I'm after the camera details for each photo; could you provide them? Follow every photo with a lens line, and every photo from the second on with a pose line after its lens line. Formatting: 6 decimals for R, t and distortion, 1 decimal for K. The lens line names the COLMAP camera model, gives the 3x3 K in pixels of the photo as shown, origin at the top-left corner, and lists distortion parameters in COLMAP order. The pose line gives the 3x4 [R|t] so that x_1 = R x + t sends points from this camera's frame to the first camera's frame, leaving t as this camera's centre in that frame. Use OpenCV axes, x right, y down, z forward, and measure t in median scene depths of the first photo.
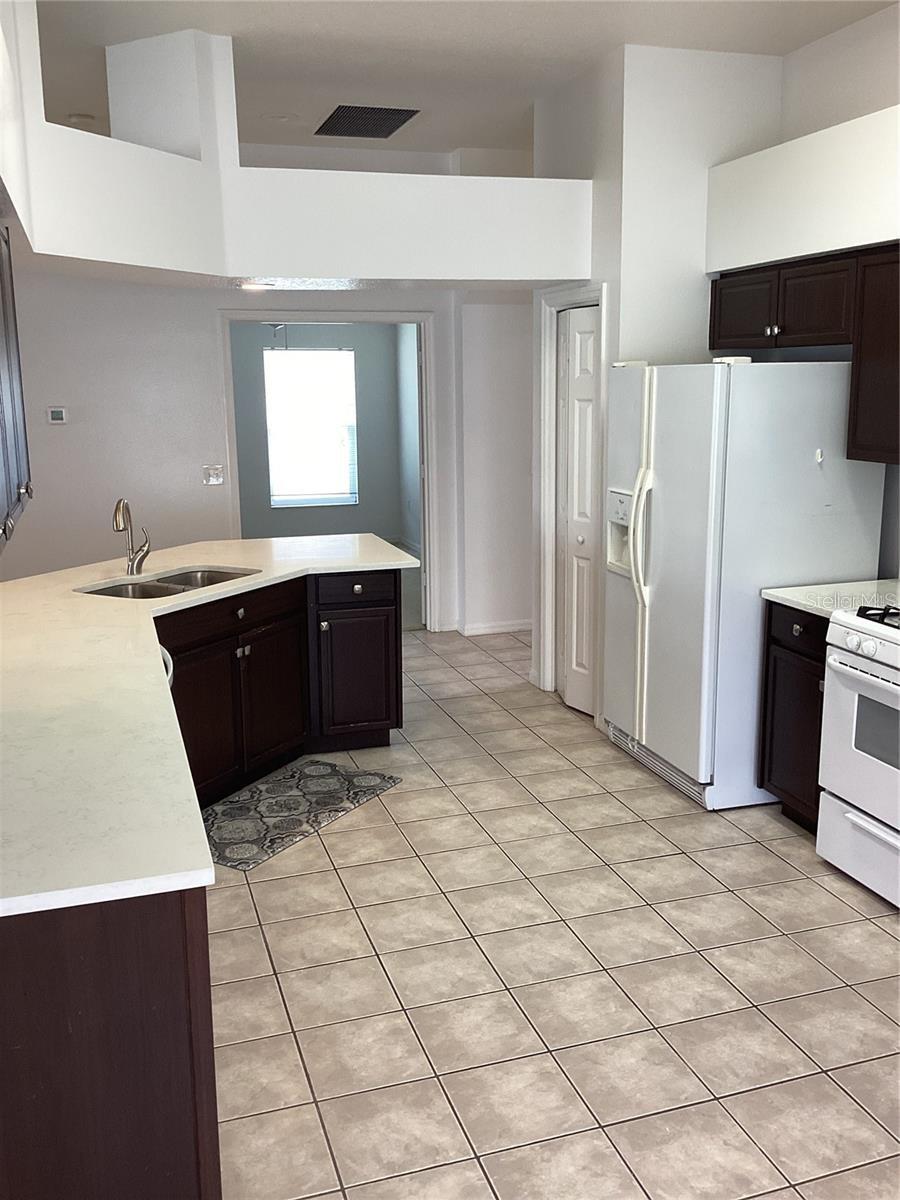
lens RADIAL K [[1075.9, 0, 448.9], [0, 1075.9, 599.9], [0, 0, 1]] dist [0.092649, -0.185297]
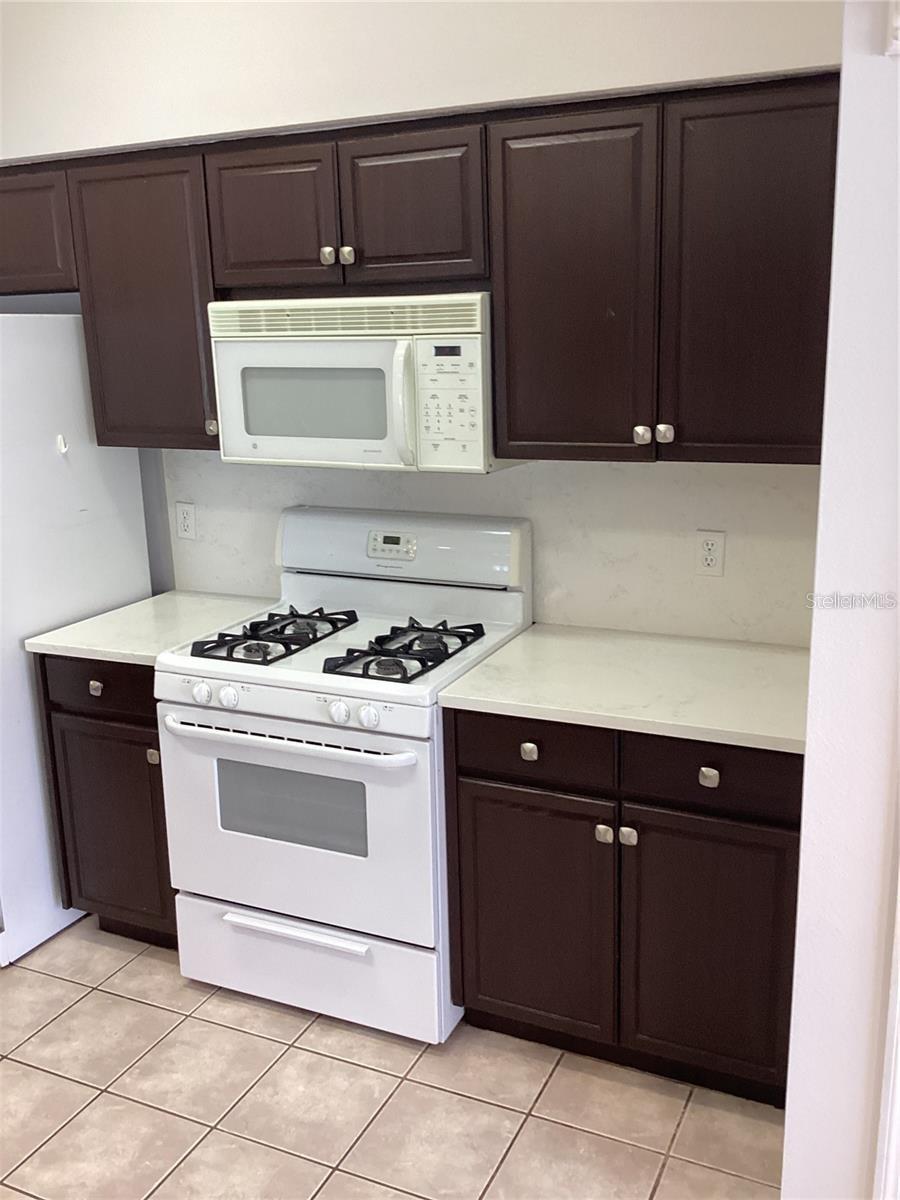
lens RADIAL K [[1075.9, 0, 451.5], [0, 1075.9, 599.8], [0, 0, 1]] dist [0.092649, -0.185297]
pose [[0.675277, -0.178212, 0.715710, -0.024605], [0.167243, 0.982092, 0.086746, -0.054288], [-0.718352, 0.061120, 0.692989, 0.341033]]
